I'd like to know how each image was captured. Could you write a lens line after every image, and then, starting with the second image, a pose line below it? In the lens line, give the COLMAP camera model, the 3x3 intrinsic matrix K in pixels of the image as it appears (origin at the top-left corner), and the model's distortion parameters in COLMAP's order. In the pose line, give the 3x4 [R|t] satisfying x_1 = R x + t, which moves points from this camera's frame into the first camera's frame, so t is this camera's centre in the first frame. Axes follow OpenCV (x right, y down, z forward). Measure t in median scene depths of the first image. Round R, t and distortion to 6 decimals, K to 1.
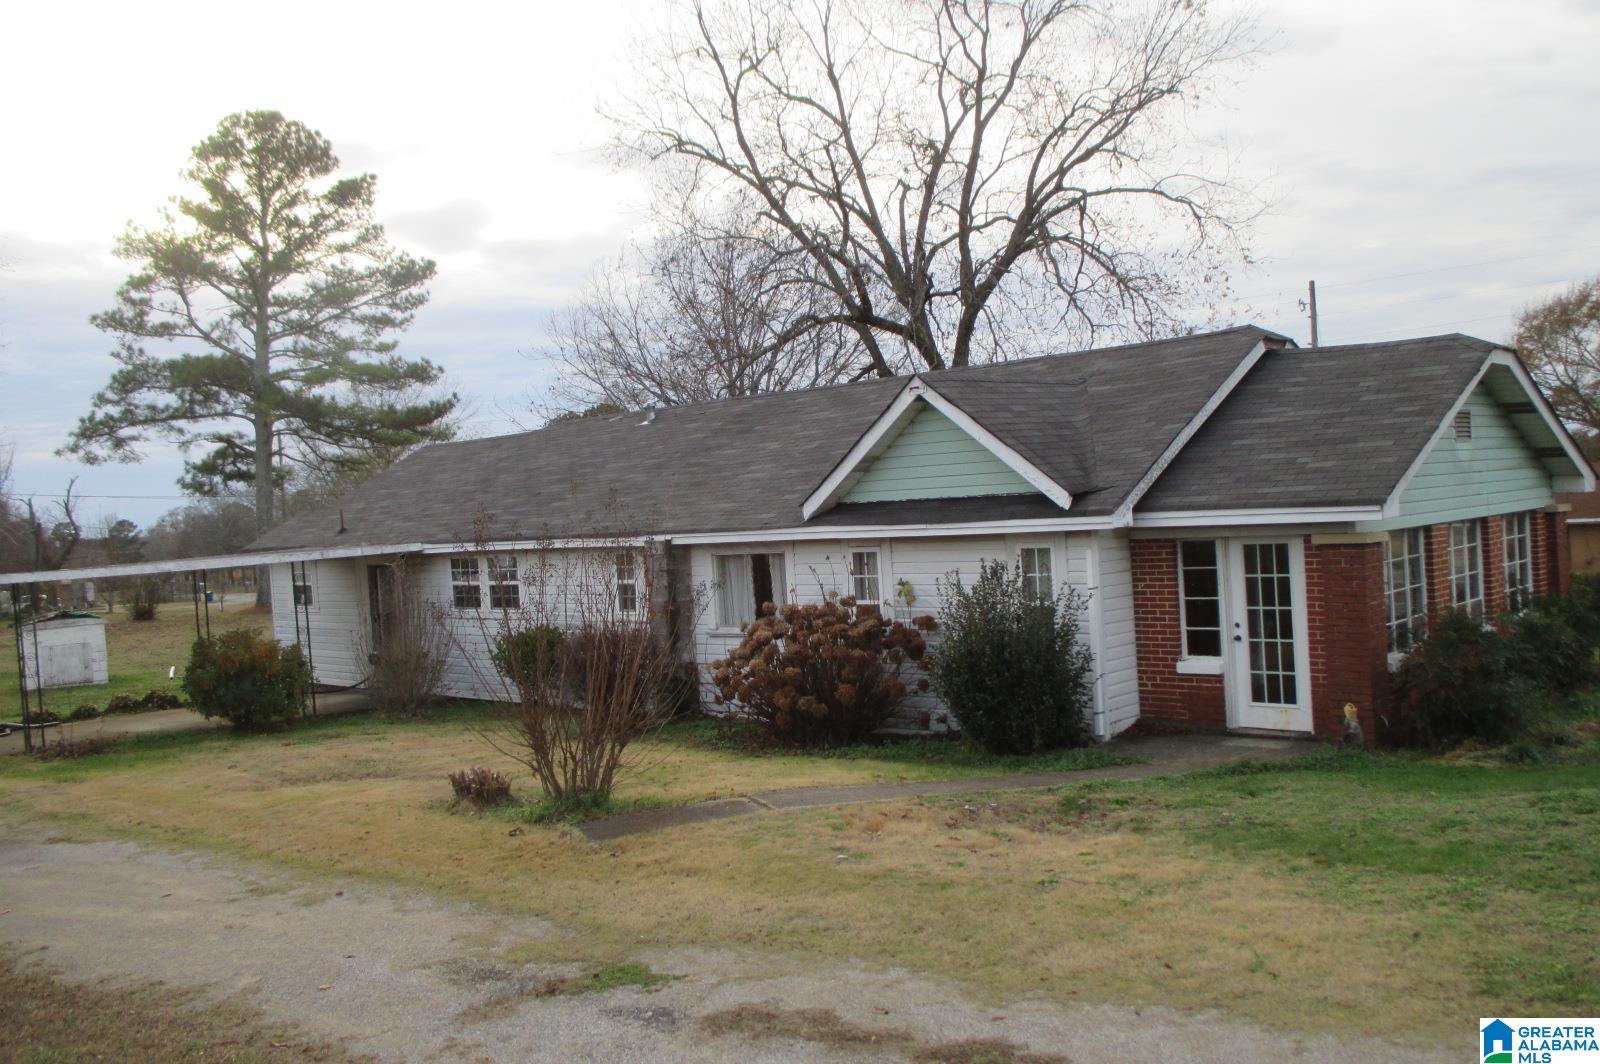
lens RADIAL K [[1465.5, 0, 799.6], [0, 1465.5, 528.8], [0, 0, 1]] dist [-0.039718, 0.000000]
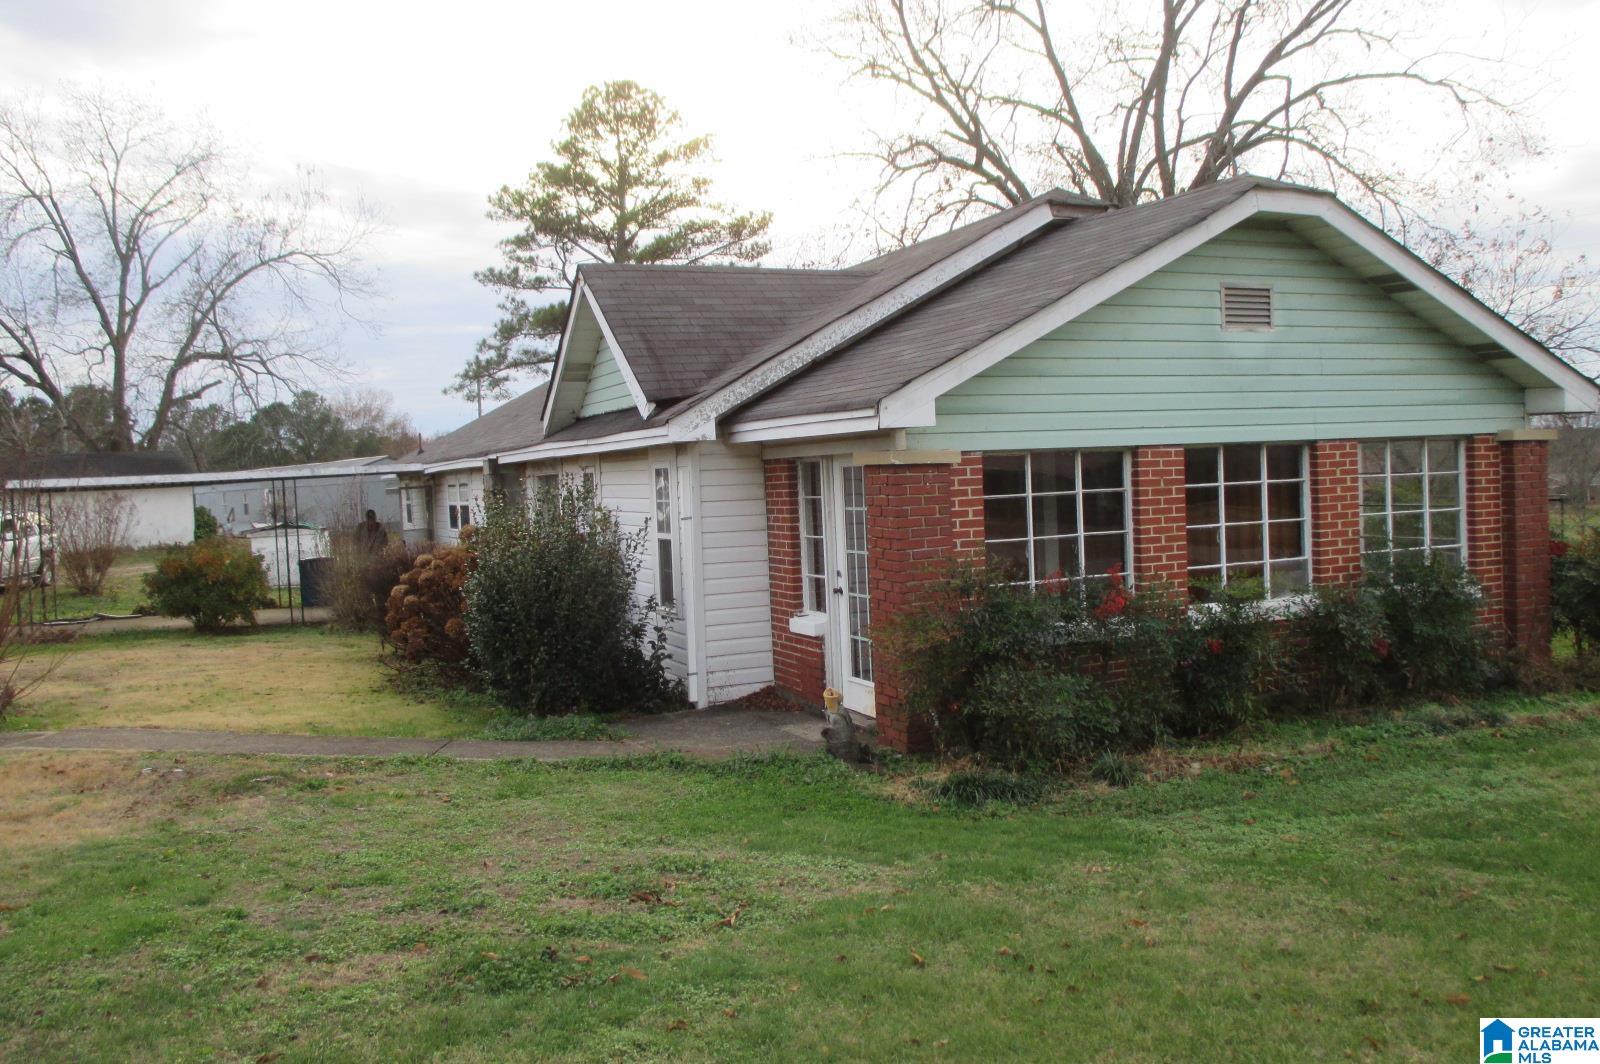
lens RADIAL K [[1352.2, 0, 800.0], [0, 1352.2, 531.1], [0, 0, 1]] dist [-0.058462, -0.002836]
pose [[0.915832, 0.039215, -0.399643, 0.443241], [-0.022957, 0.998706, 0.045390, 0.010024], [0.400906, -0.032395, 0.915546, 0.277363]]
